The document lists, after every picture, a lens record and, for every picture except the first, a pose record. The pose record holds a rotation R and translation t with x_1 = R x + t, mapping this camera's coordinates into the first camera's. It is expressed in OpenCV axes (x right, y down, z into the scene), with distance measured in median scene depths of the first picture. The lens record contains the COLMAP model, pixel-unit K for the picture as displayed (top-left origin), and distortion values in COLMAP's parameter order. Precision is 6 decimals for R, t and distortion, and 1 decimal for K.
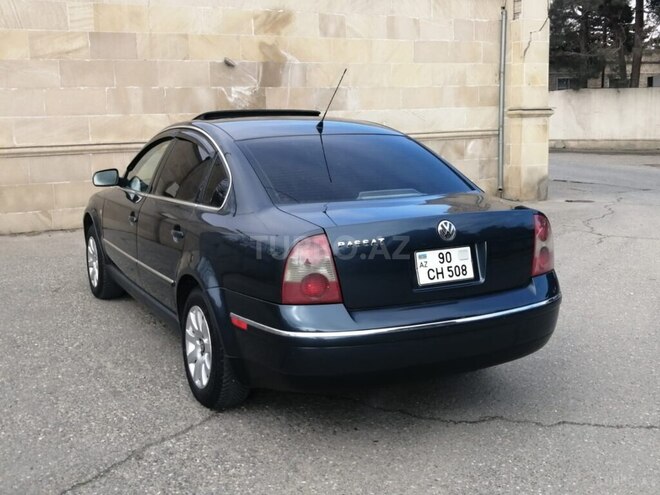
lens RADIAL K [[768.2, 0, 330.0], [0, 768.2, 247.5], [0, 0, 1]] dist [-0.009842, -0.049940]
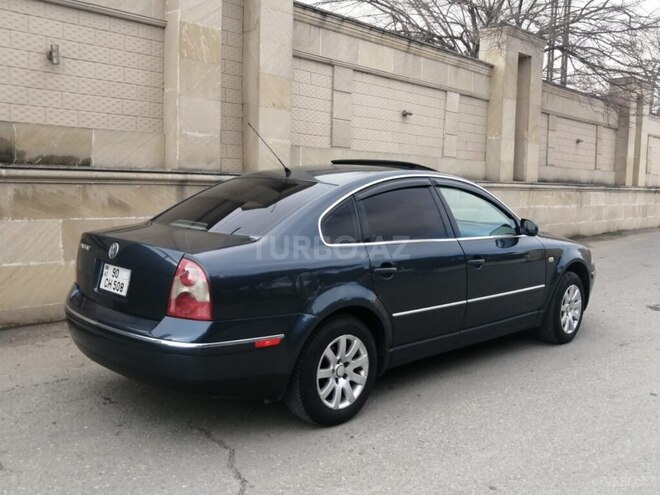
lens RADIAL K [[663.8, 0, 339.0], [0, 663.8, 246.9], [0, 0, 1]] dist [-0.013181, -0.031240]
pose [[0.301383, 0.137214, -0.943579, 0.435784], [-0.192414, 0.977985, 0.080759, -0.063536], [0.933887, 0.157218, 0.321150, 0.340227]]
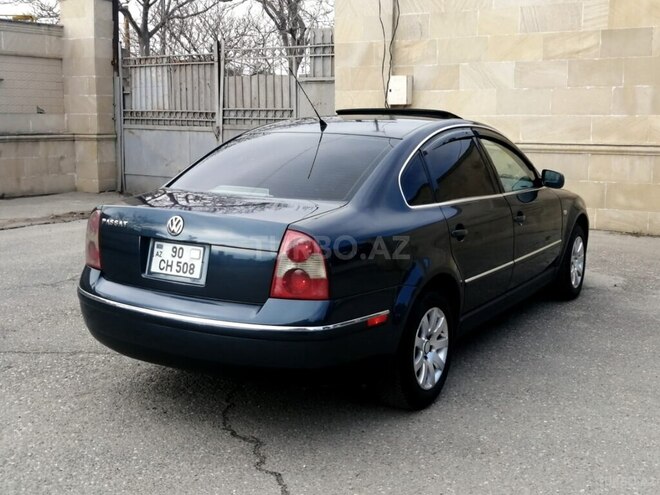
lens RADIAL K [[768.2, 0, 330.0], [0, 768.2, 247.5], [0, 0, 1]] dist [-0.009842, -0.049940]
pose [[0.510853, 0.160133, -0.844622, 0.385611], [-0.160100, 0.983031, 0.089540, -0.040511], [0.844629, 0.089482, 0.527822, 0.217440]]
